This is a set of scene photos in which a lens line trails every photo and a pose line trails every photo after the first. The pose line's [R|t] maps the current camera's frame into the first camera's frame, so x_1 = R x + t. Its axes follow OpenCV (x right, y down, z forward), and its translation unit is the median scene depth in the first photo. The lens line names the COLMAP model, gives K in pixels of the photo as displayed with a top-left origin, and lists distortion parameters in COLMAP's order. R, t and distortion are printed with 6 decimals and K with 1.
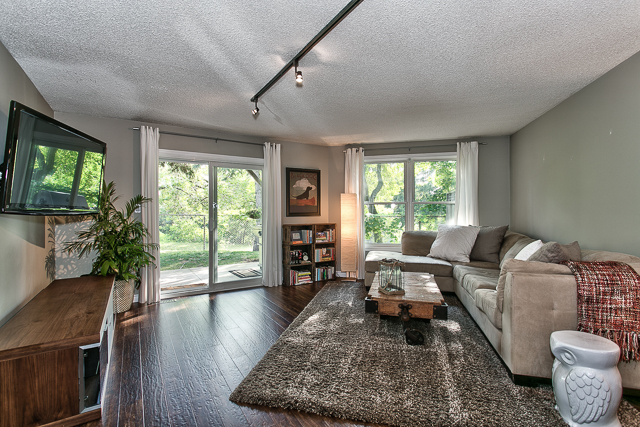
lens RADIAL K [[305.9, 0, 321.1], [0, 305.9, 218.6], [0, 0, 1]] dist [-0.005396, 0.000007]
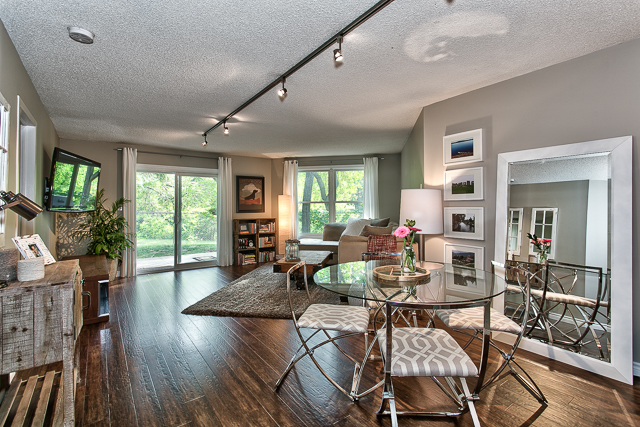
lens RADIAL K [[305.9, 0, 320.6], [0, 305.9, 207.6], [0, 0, 1]] dist [-0.005396, 0.000007]
pose [[0.997016, -0.005020, 0.077030, 0.149427], [0.007101, 0.999617, -0.026763, 0.008304], [-0.076866, 0.027230, 0.996669, -0.341928]]
